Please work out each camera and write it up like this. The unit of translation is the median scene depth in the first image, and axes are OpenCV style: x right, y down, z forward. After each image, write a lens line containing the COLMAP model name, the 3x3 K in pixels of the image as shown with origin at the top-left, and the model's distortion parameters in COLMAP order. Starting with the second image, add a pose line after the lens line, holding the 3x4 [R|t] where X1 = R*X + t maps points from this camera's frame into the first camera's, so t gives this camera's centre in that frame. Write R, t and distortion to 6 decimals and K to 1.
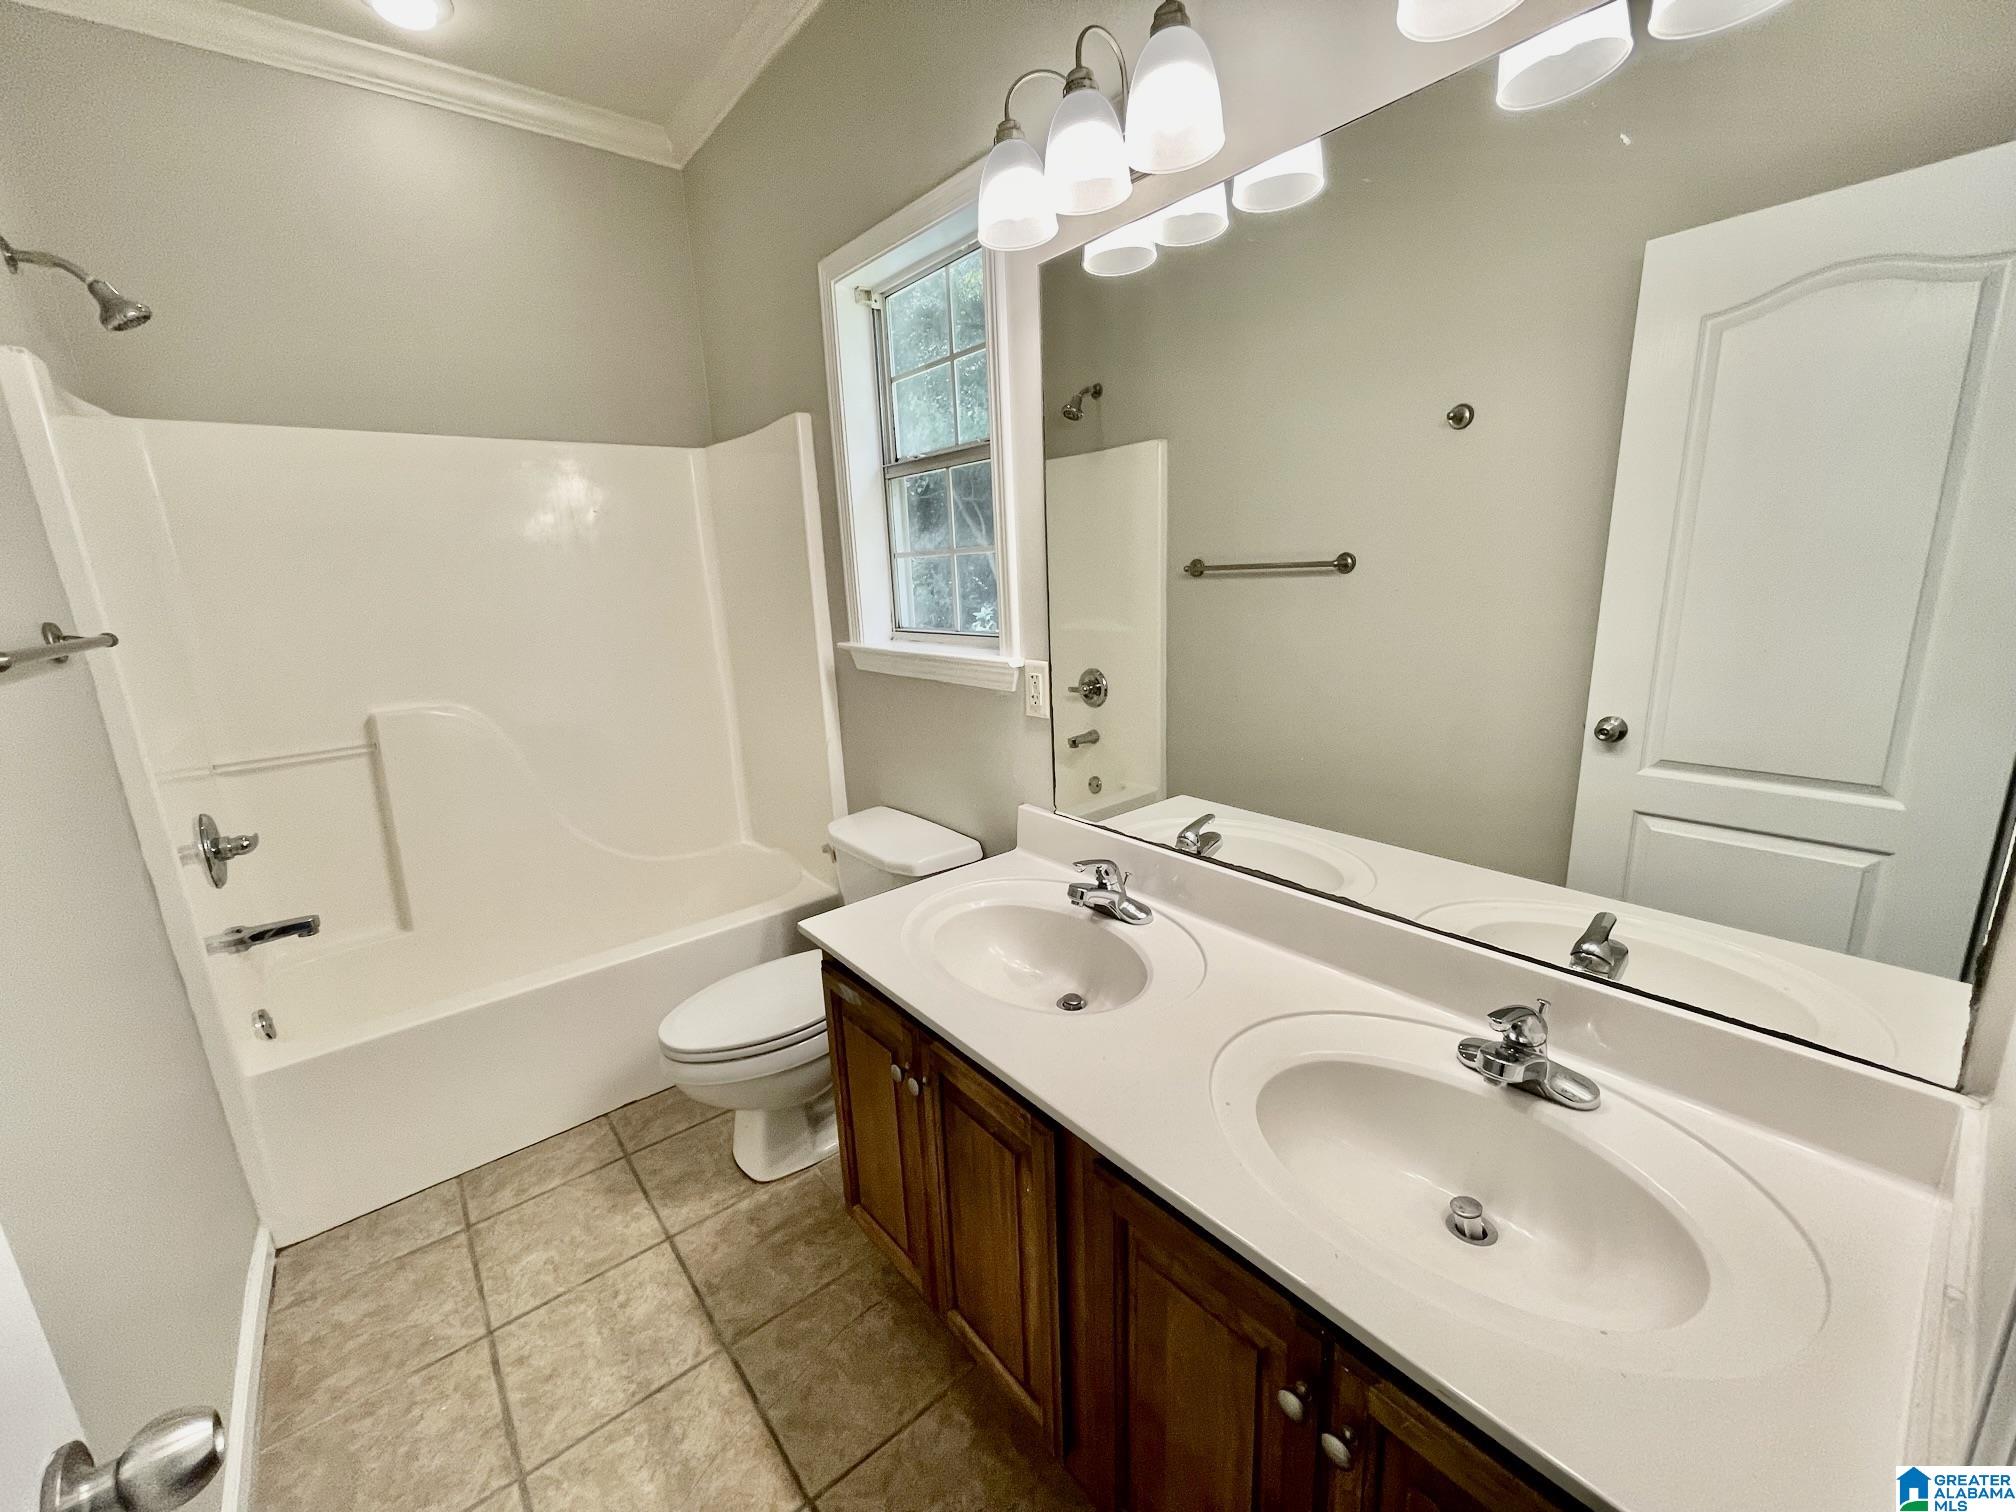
lens RADIAL K [[810.7, 0, 1008.0], [0, 810.7, 756.0], [0, 0, 1]] dist [-0.008810, 0.000033]
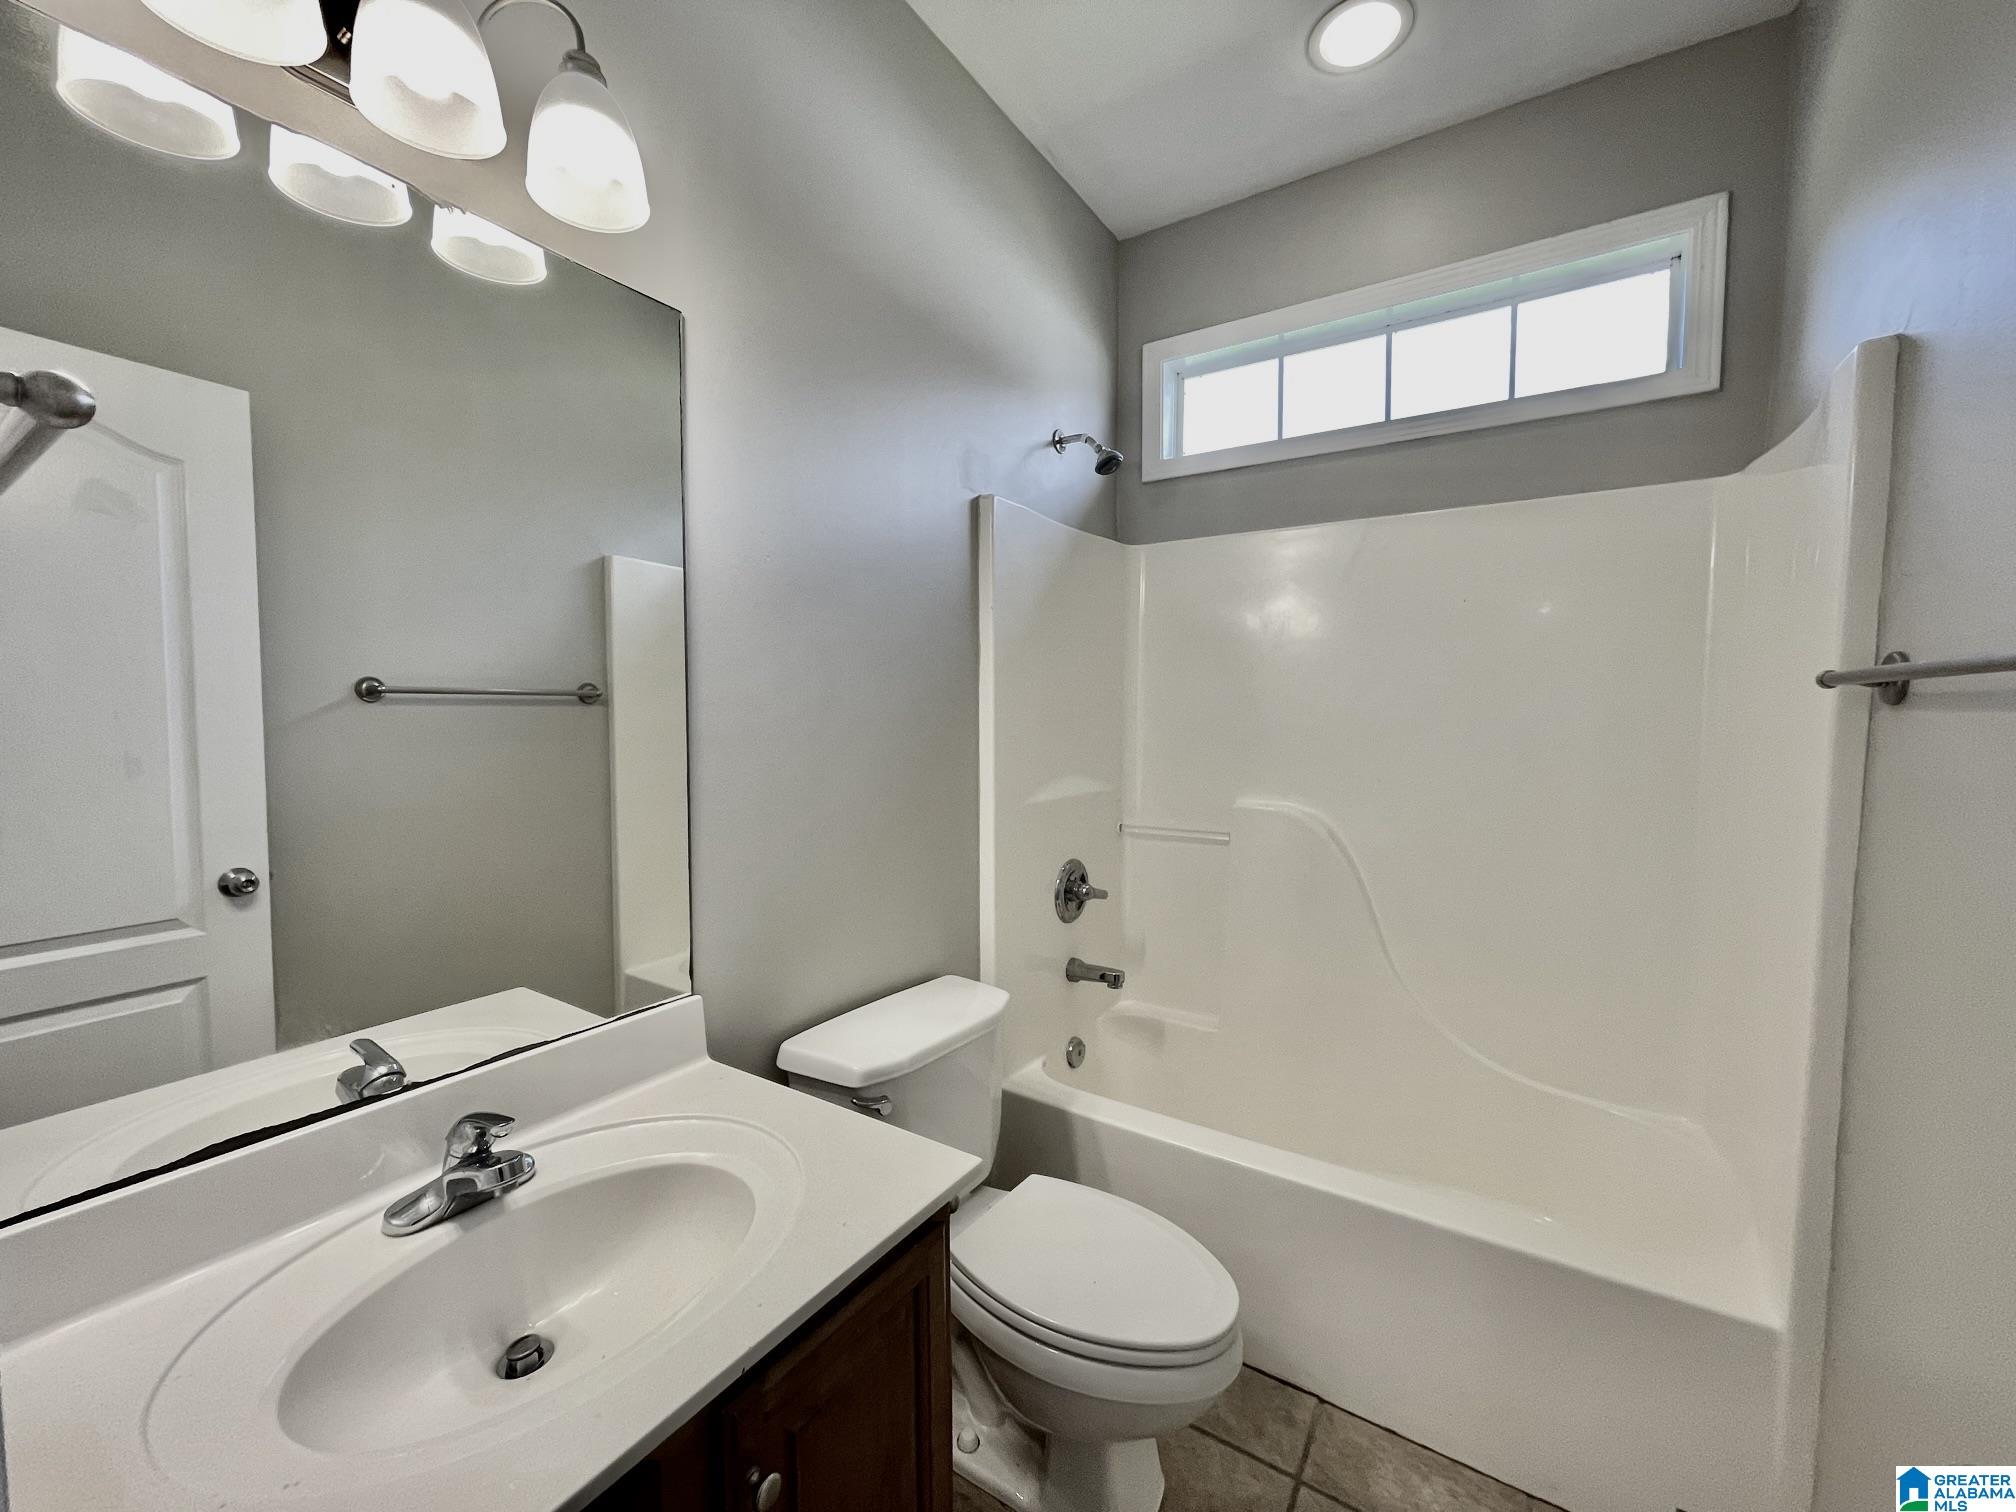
lens RADIAL K [[810.7, 0, 1008.0], [0, 810.7, 756.0], [0, 0, 1]] dist [-0.008810, 0.000033]
pose [[-0.290412, -0.054844, 0.955329, -0.518182], [0.178580, 0.977710, 0.110416, -0.135600], [-0.940091, 0.202668, -0.274145, 0.601053]]
